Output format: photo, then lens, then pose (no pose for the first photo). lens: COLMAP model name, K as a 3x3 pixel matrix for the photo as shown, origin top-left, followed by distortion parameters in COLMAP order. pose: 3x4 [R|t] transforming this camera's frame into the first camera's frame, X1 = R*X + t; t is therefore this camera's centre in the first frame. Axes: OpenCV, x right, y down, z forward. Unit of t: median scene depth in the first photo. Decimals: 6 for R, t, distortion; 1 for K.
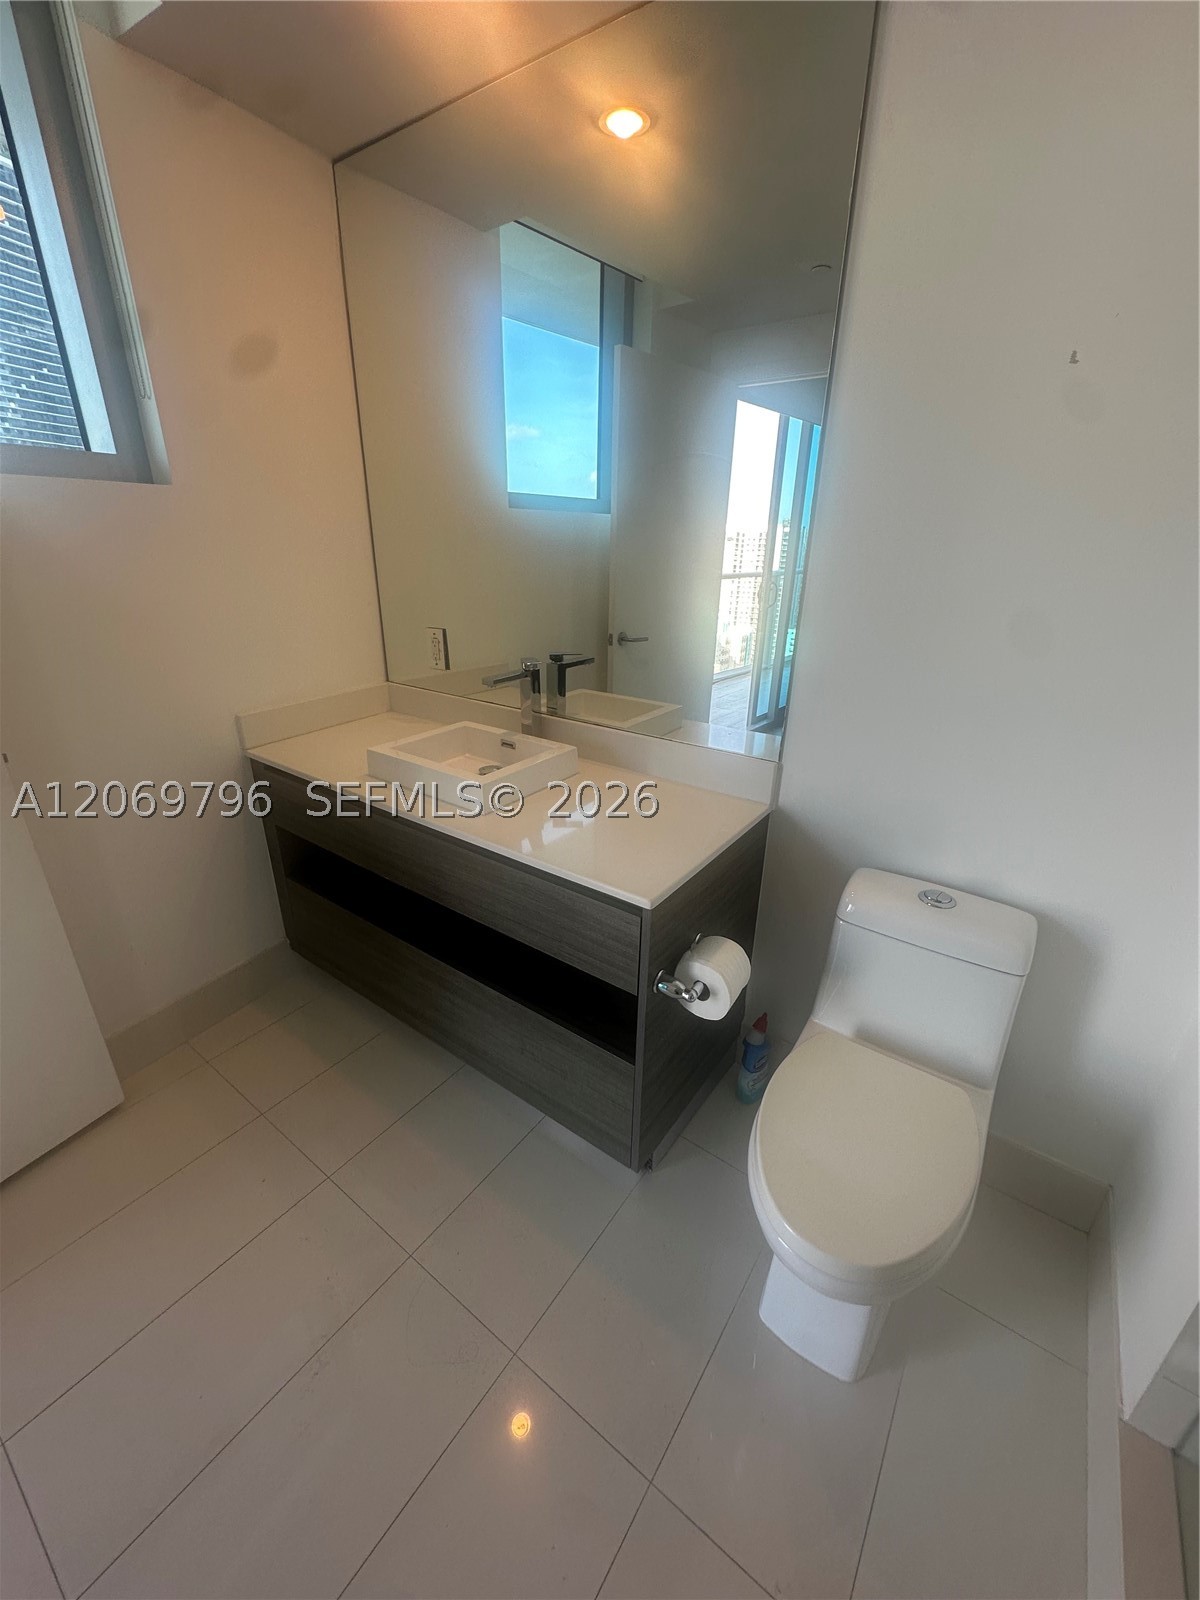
lens RADIAL K [[638.9, 0, 600.0], [0, 638.9, 800.0], [0, 0, 1]] dist [-0.003005, 0.000301]
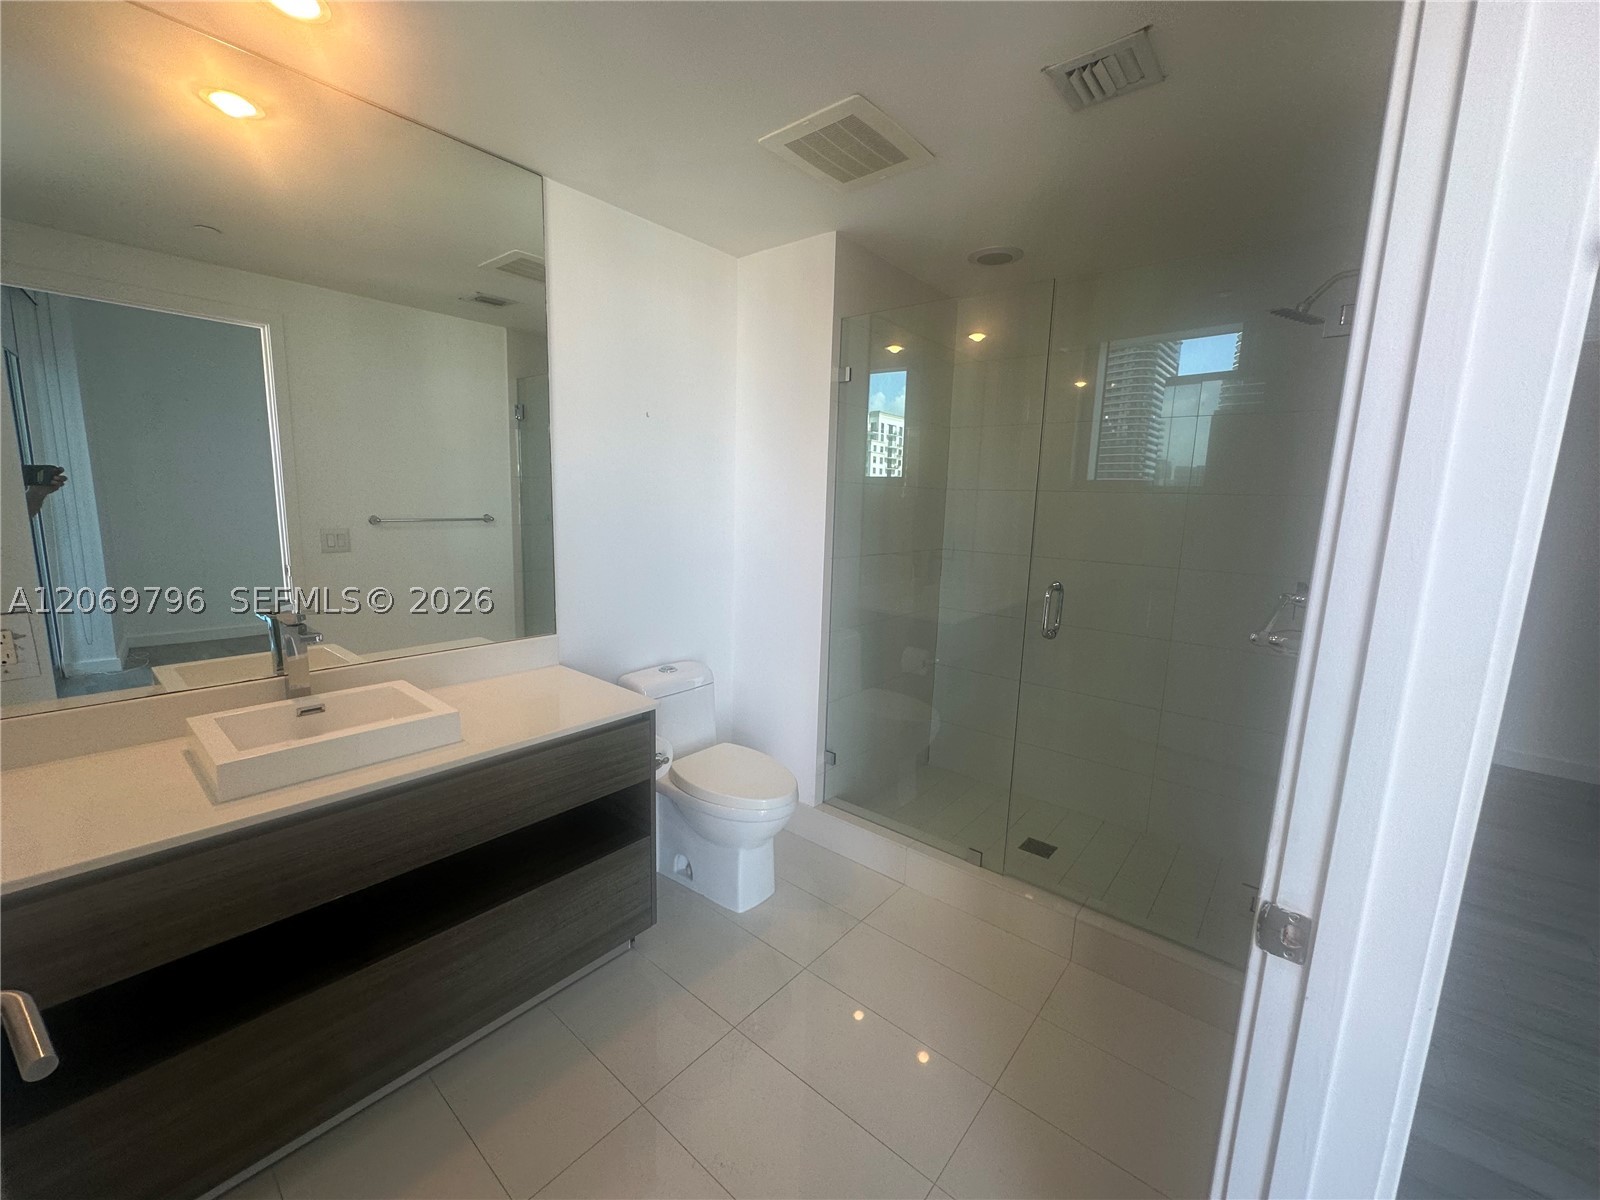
lens RADIAL K [[638.9, 0, 800.0], [0, 638.9, 600.0], [0, 0, 1]] dist [-0.003005, 0.000301]
pose [[0.079112, -0.173836, 0.981592, -0.920033], [0.347905, 0.927579, 0.136231, -0.114943], [-0.934186, 0.330724, 0.133861, 0.234619]]
